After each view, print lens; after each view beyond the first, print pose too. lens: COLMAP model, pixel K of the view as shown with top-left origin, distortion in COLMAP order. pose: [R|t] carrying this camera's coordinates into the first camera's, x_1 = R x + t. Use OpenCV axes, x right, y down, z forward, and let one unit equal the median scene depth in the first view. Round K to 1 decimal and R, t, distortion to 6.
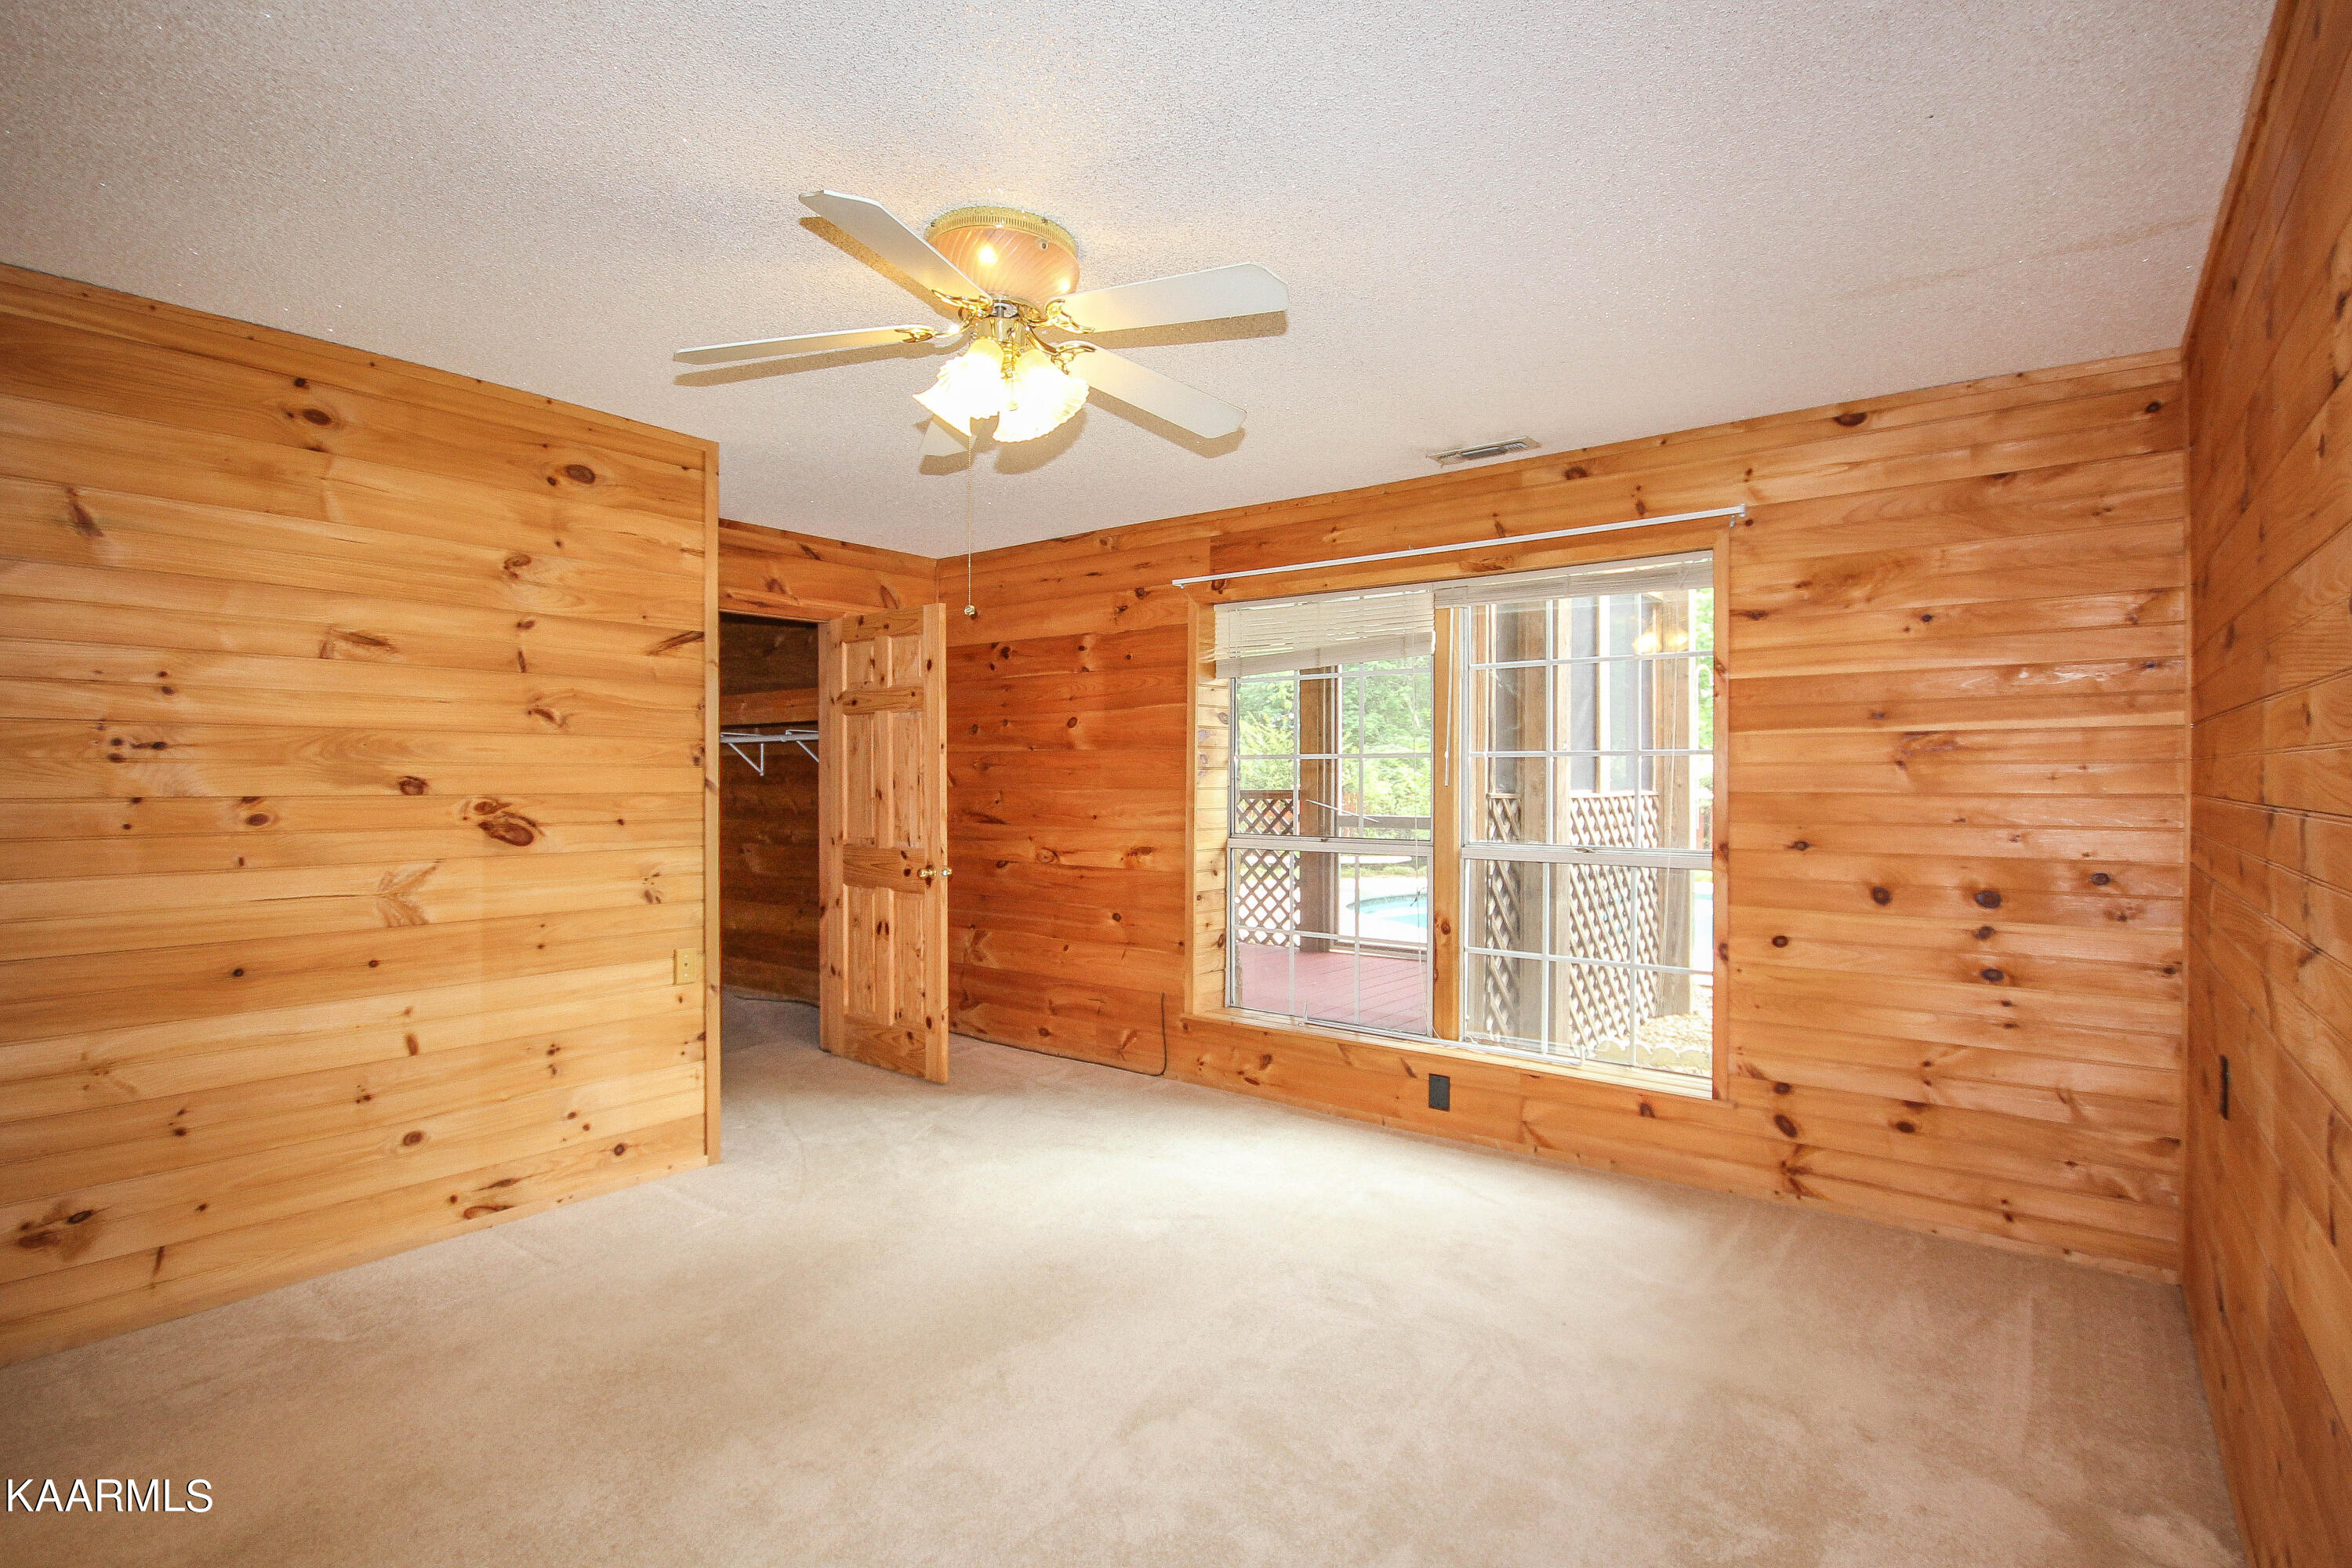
lens RADIAL K [[1114.0, 0, 1176.0], [0, 1114.0, 784.0], [0, 0, 1]] dist [-0.000406, 0.000010]
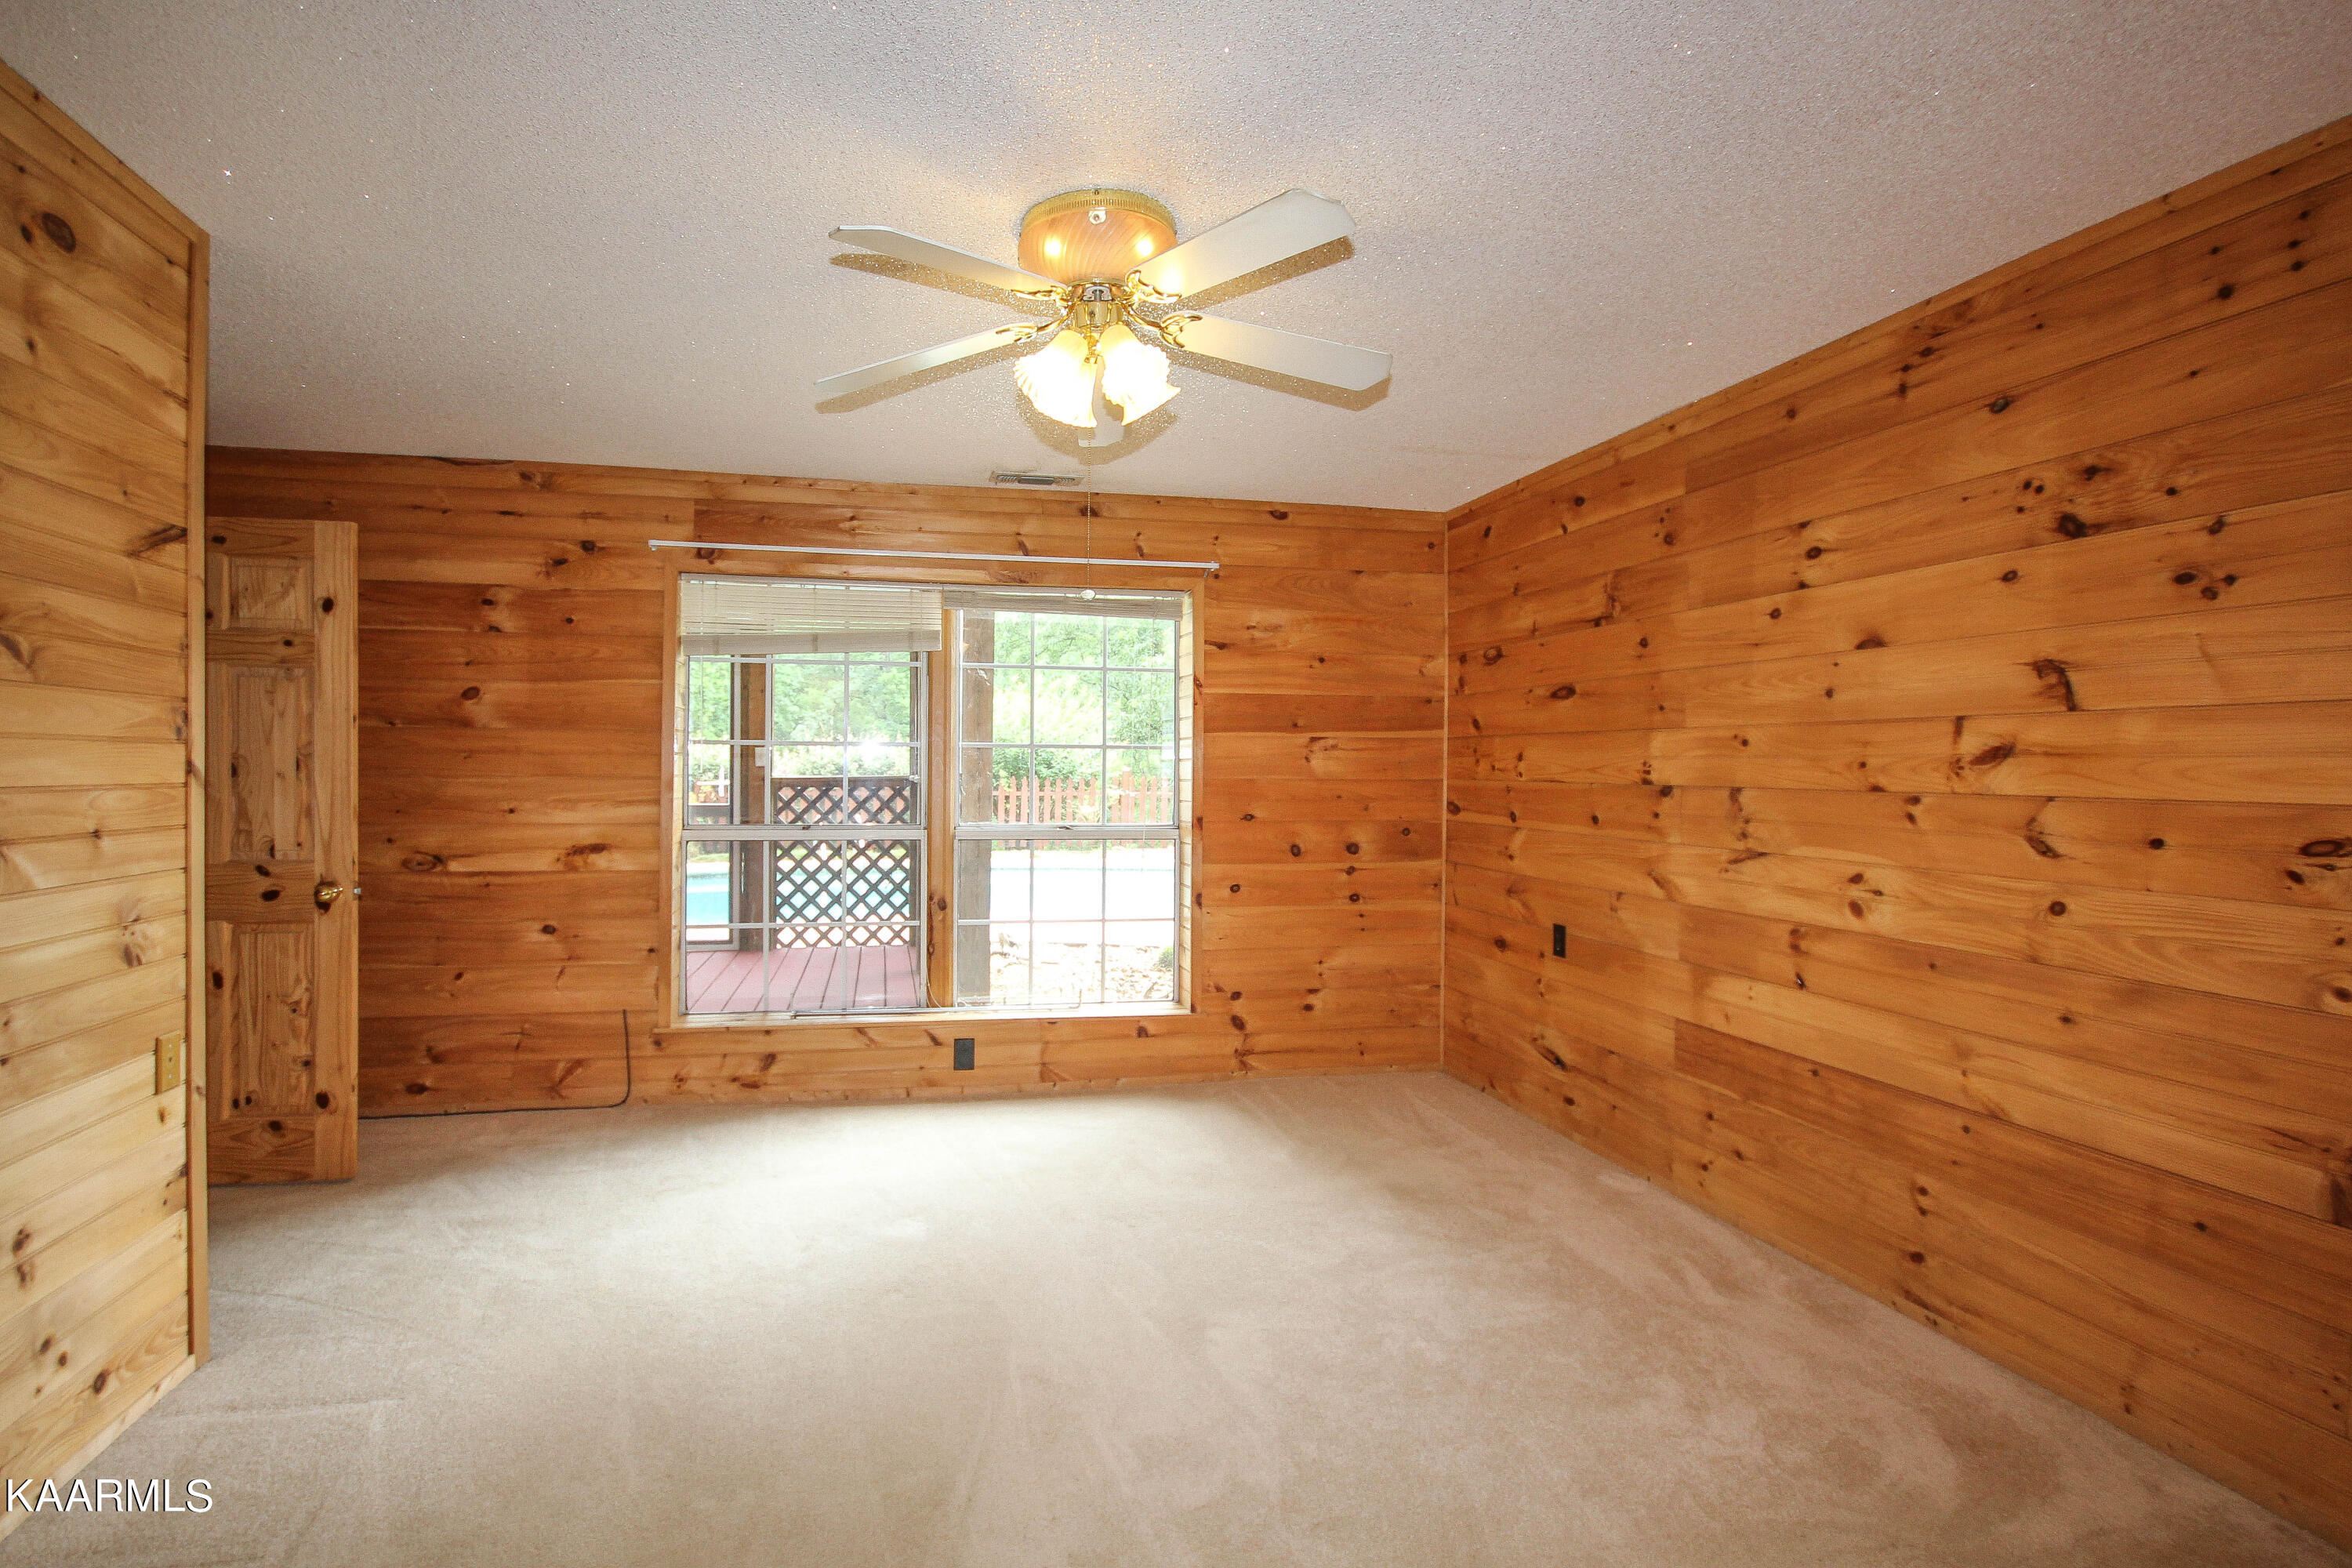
lens RADIAL K [[1107.9, 0, 1051.2], [0, 1107.9, 779.3], [0, 0, 1]] dist [0.001948, 0.000598]
pose [[0.688757, -0.003378, 0.724985, -0.510616], [-0.002348, 0.999974, 0.006890, -0.000253], [-0.724989, -0.006448, 0.688731, 0.198967]]
